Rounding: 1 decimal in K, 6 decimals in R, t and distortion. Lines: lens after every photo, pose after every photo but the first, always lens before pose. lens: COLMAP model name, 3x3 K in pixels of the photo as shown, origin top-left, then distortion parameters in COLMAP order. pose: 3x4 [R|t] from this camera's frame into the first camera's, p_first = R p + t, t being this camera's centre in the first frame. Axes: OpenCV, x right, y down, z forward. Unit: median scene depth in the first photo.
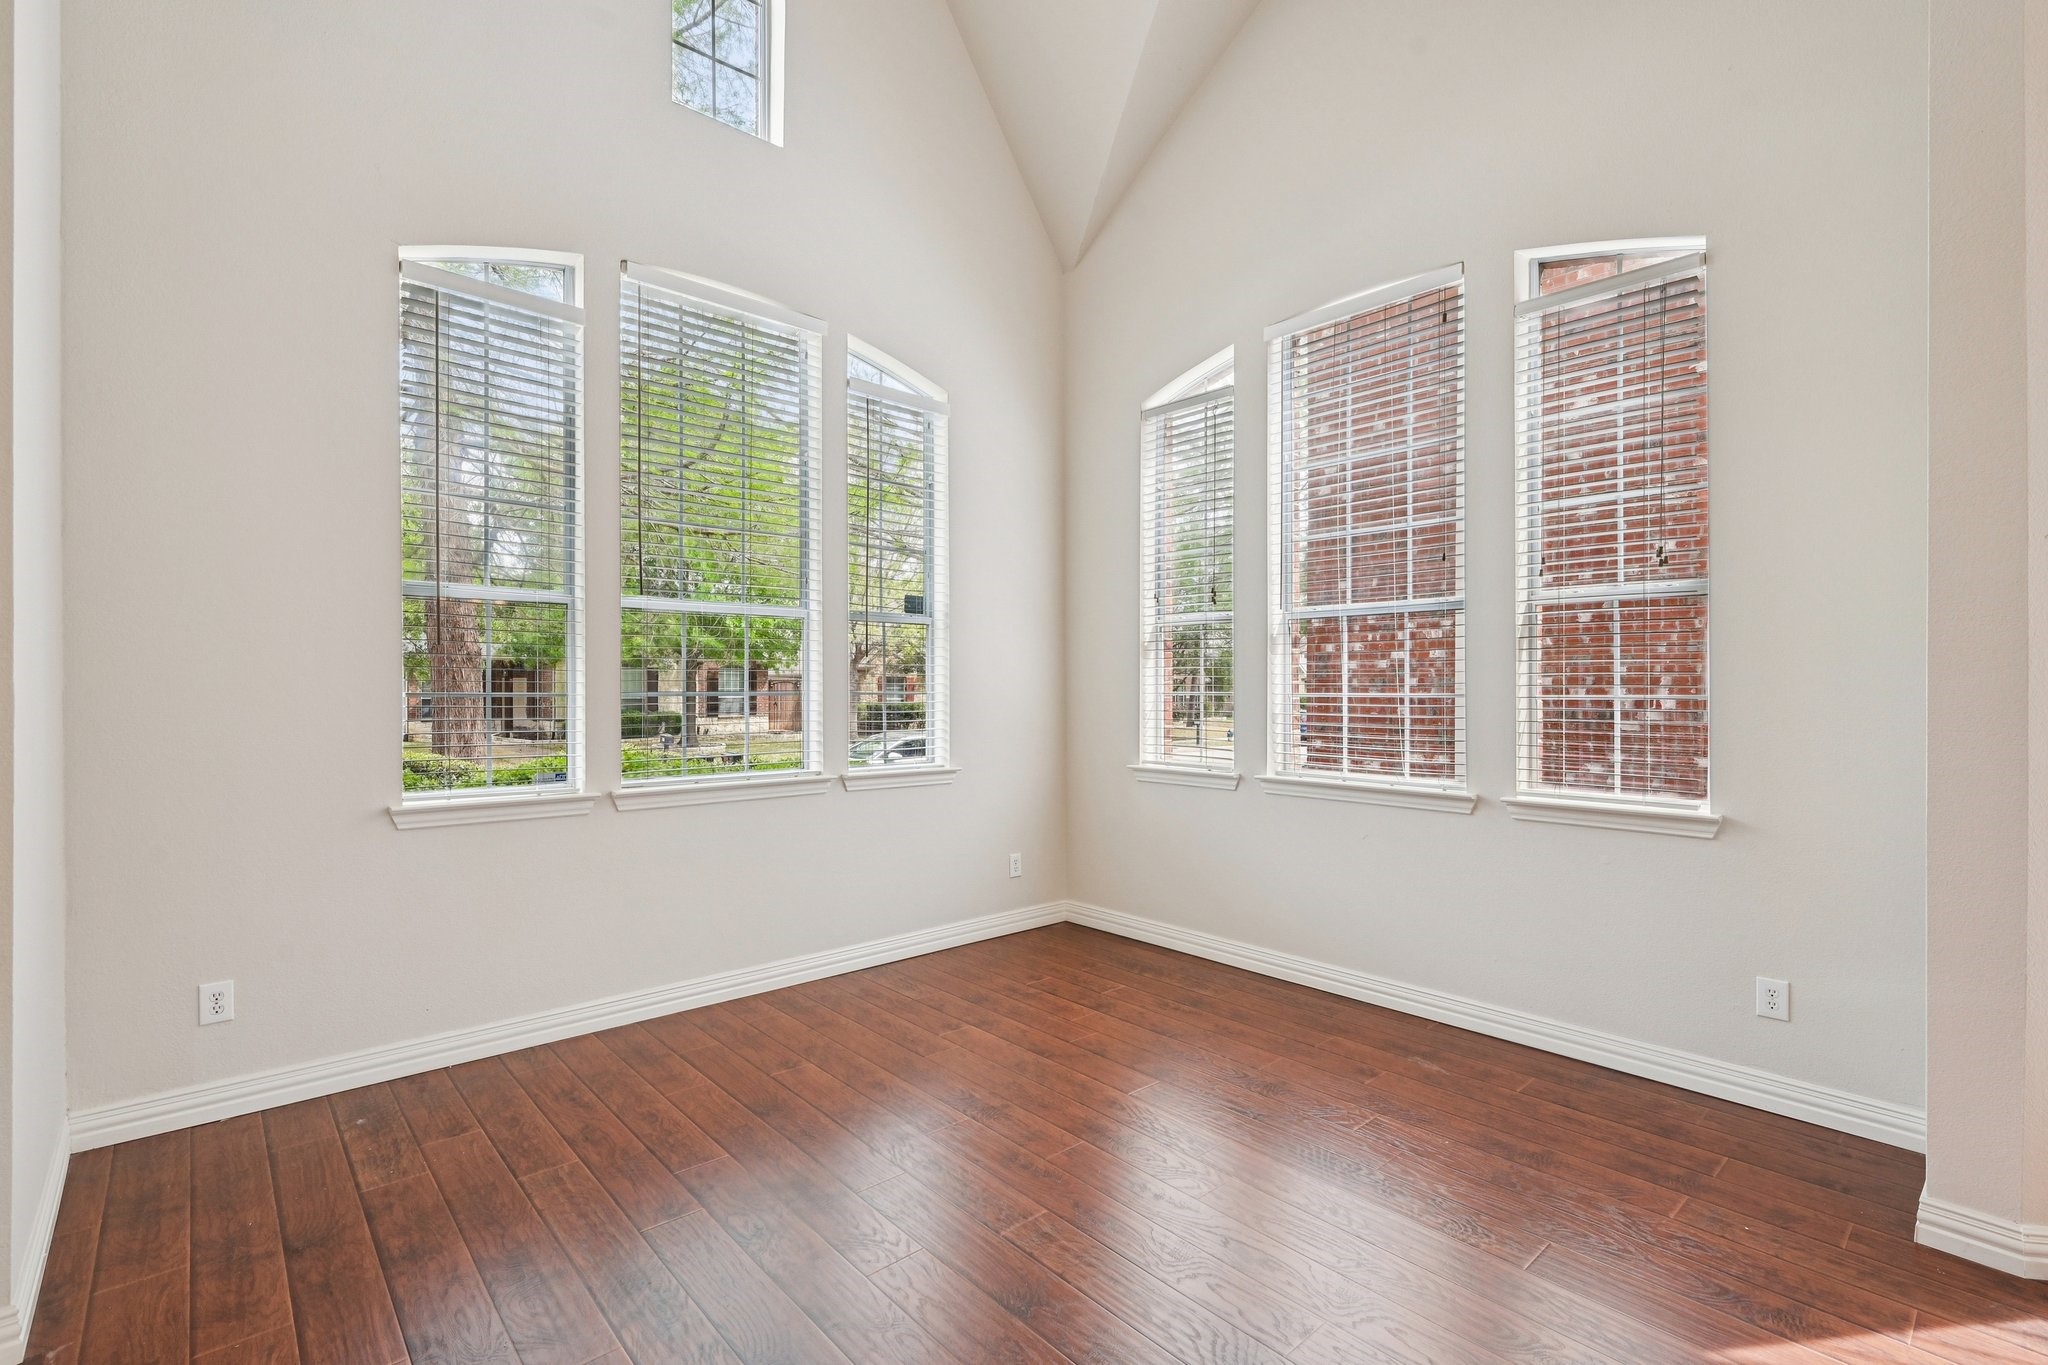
lens RADIAL K [[919.1, 0, 1026.8], [0, 919.1, 687.3], [0, 0, 1]] dist [-0.000128, 0.000896]
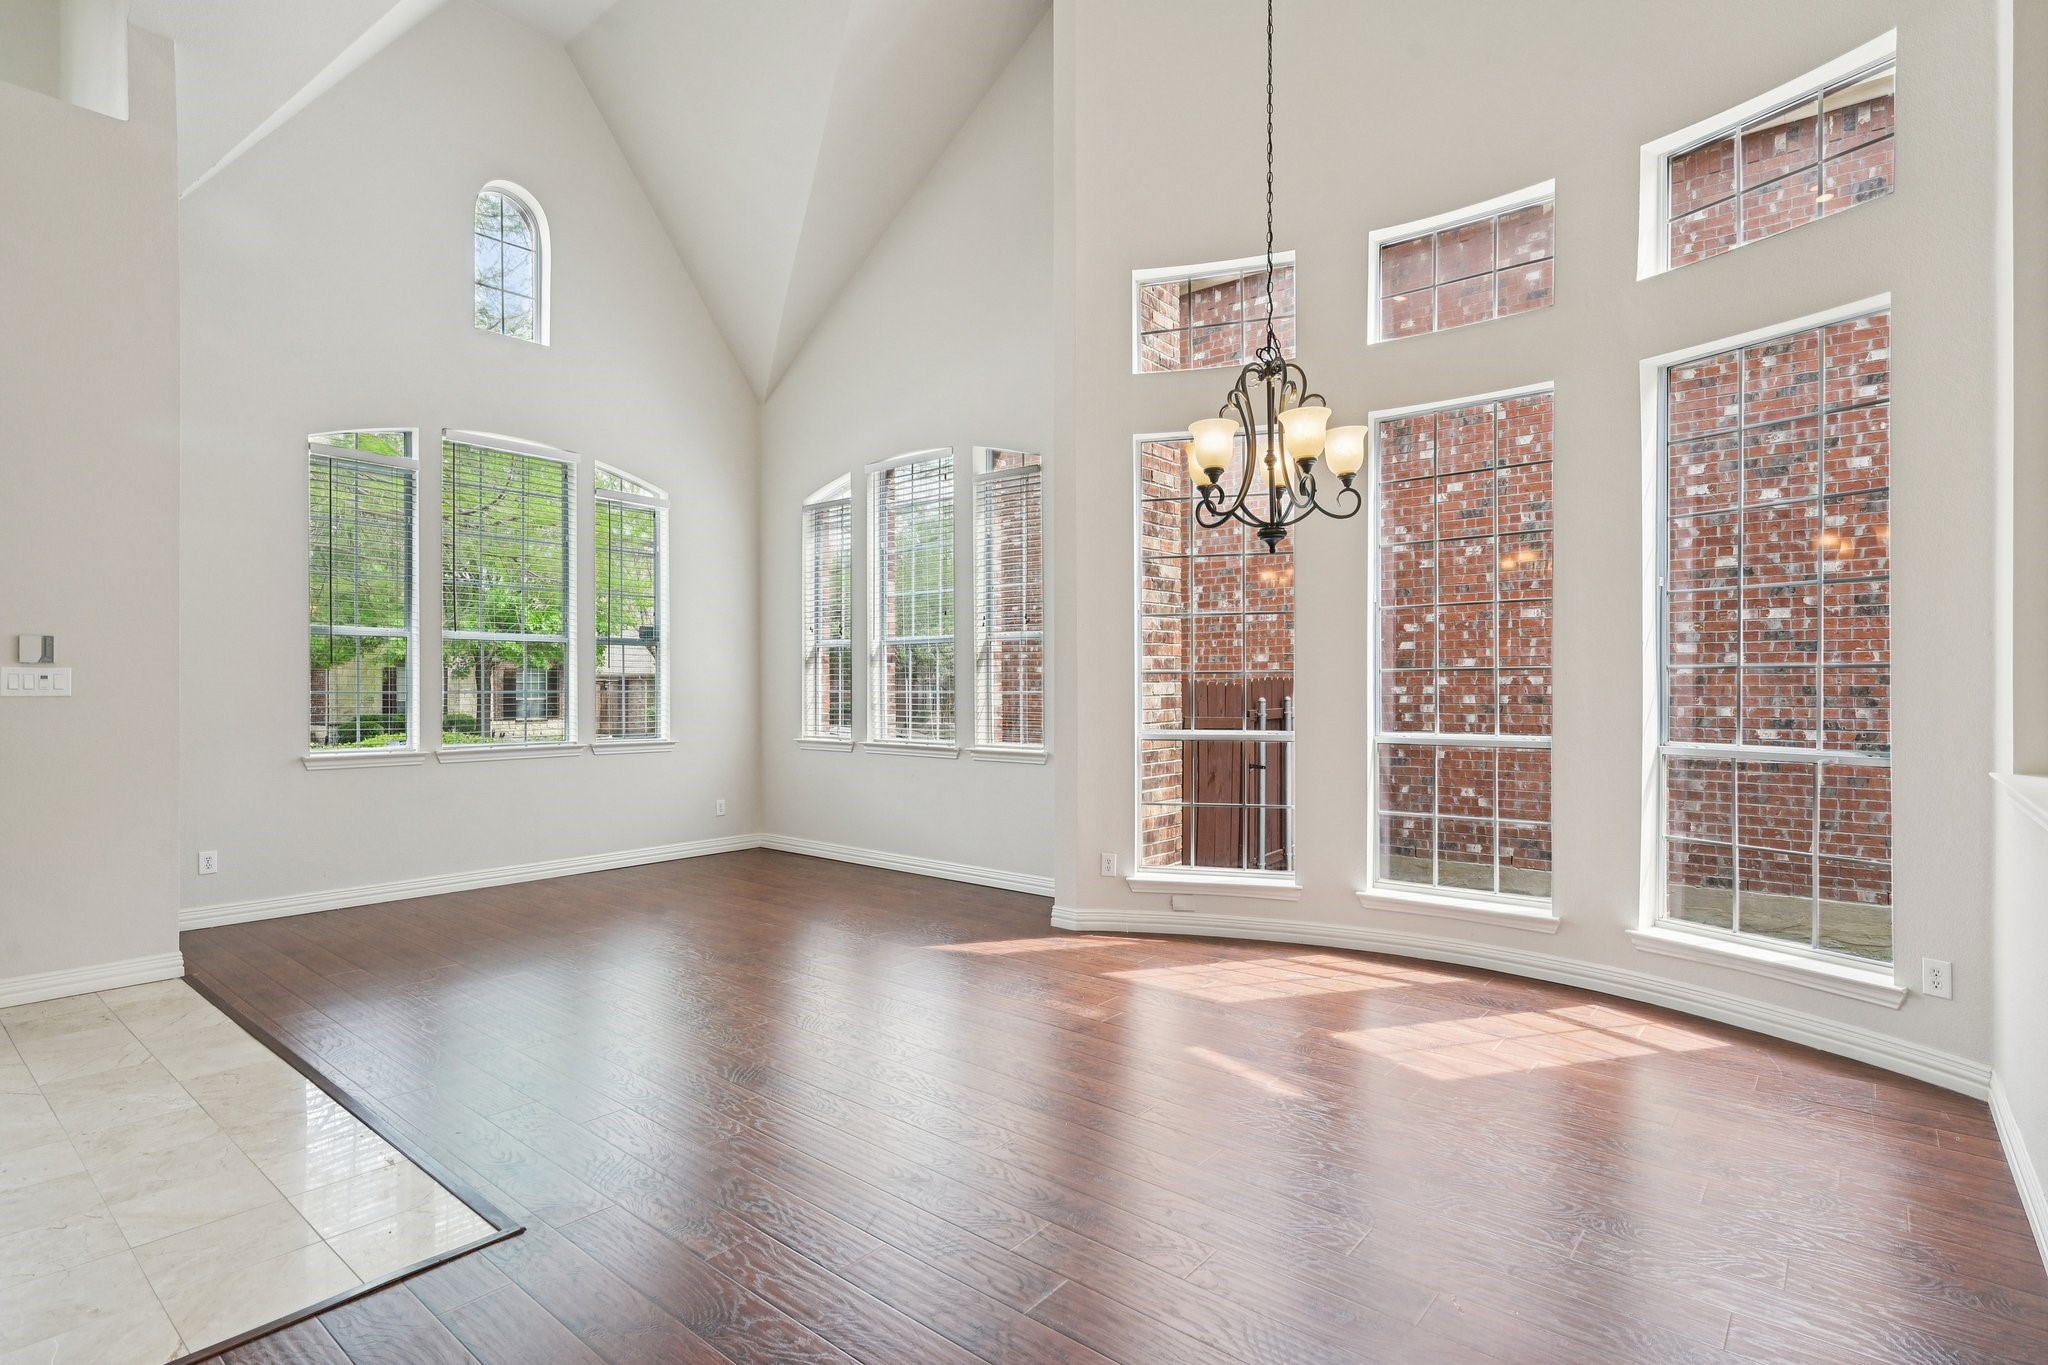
lens RADIAL K [[999.2, 0, 1031.4], [0, 999.2, 686.0], [0, 0, 1]] dist [-0.003102, -0.001466]
pose [[0.988586, -0.000920, 0.150655, 0.269845], [0.001113, 0.999999, -0.001196, -0.000002], [-0.150653, 0.001350, 0.988586, -0.750784]]
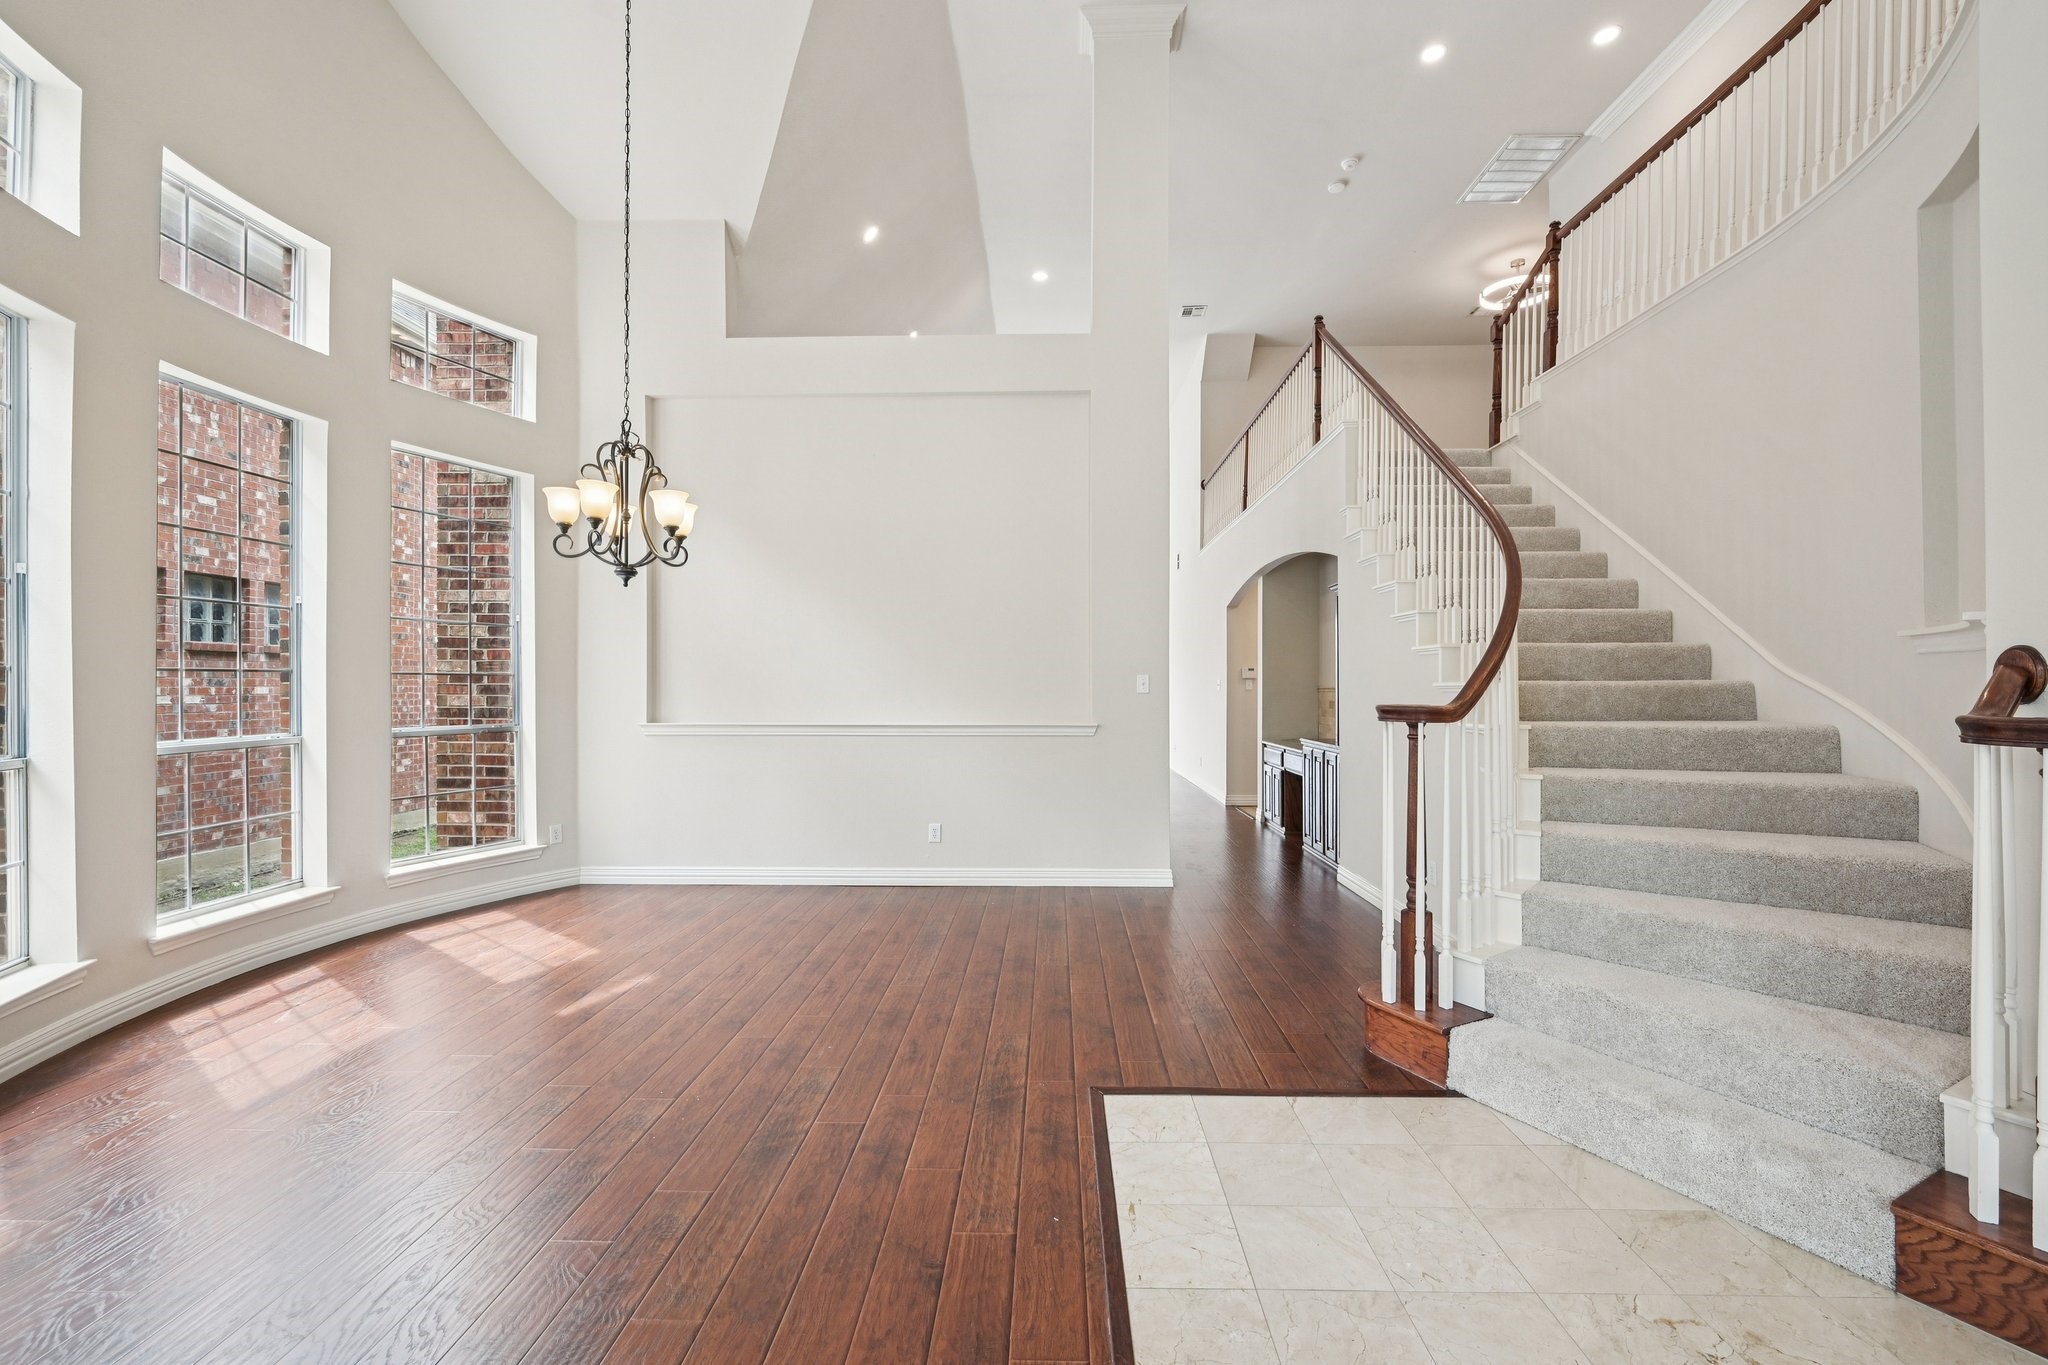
lens RADIAL K [[858.3, 0, 1035.7], [0, 858.3, 684.9], [0, 0, 1]] dist [-0.002701, -0.000380]
pose [[-0.730052, -0.002917, 0.683386, -0.340554], [-0.000324, 0.999992, 0.003922, -0.006512], [-0.683392, 0.002642, -0.730047, 0.342016]]
